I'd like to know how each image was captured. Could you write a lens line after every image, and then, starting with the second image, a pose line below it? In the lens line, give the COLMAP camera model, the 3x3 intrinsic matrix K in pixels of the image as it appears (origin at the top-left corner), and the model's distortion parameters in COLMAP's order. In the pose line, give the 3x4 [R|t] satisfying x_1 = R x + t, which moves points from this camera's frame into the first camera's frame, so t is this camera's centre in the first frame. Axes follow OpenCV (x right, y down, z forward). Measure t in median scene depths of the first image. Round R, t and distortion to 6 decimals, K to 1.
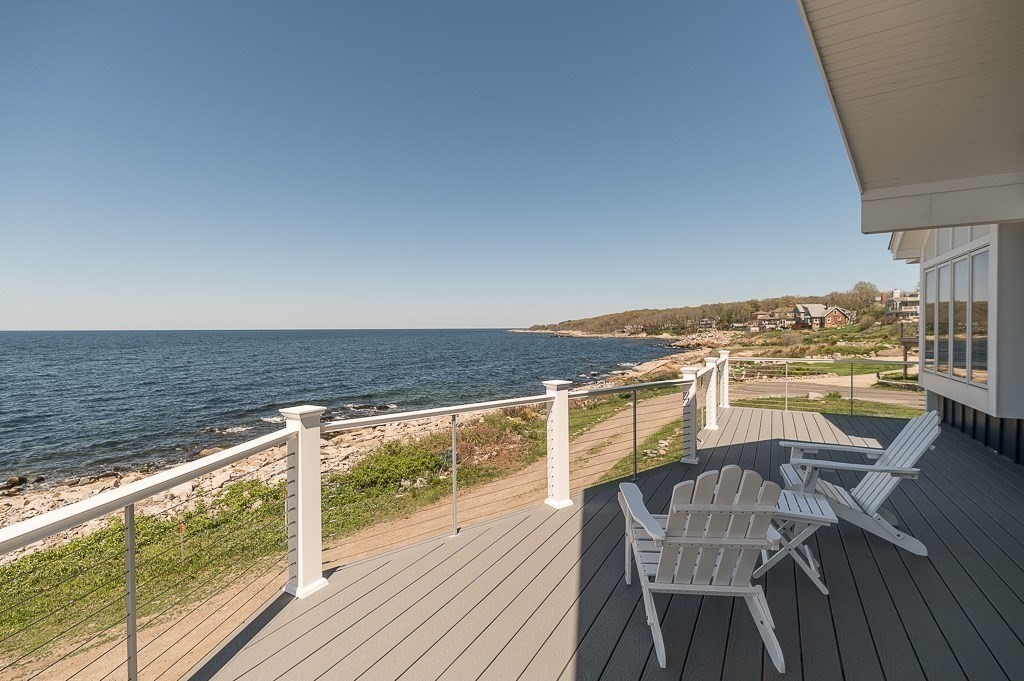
lens RADIAL K [[452.5, 0, 514.3], [0, 452.5, 336.2], [0, 0, 1]] dist [0.001352, 0.000090]
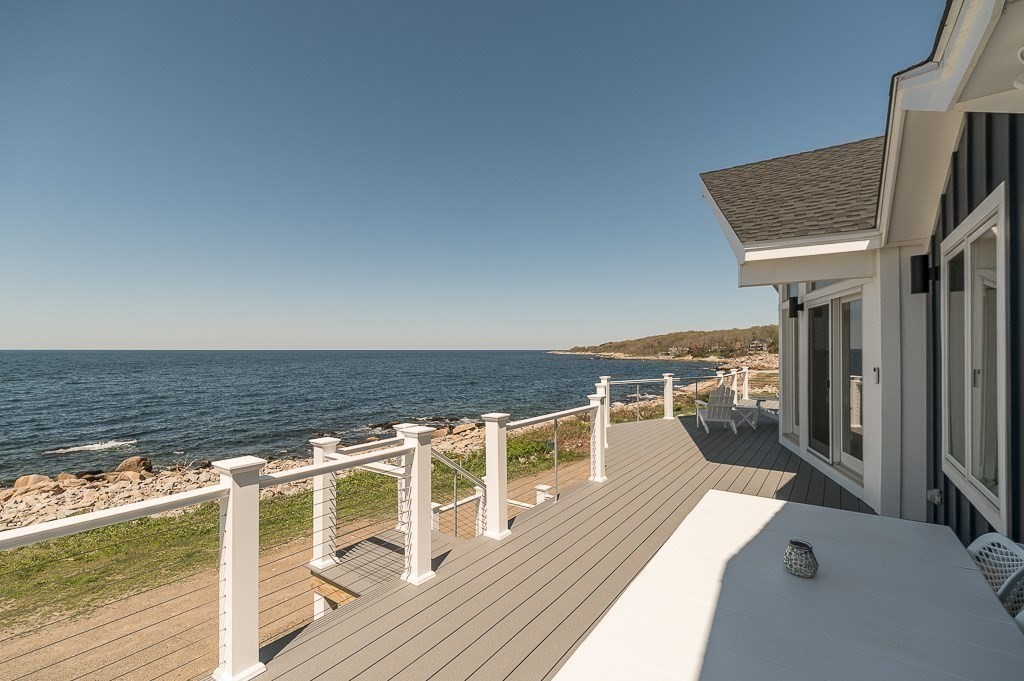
lens RADIAL K [[452.5, 0, 507.8], [0, 452.5, 346.6], [0, 0, 1]] dist [0.001352, 0.000090]
pose [[0.994759, 0.004150, -0.102165, -0.127679], [-0.006667, 0.999682, -0.024306, 0.001926], [0.102031, 0.024859, 0.994471, -0.395295]]
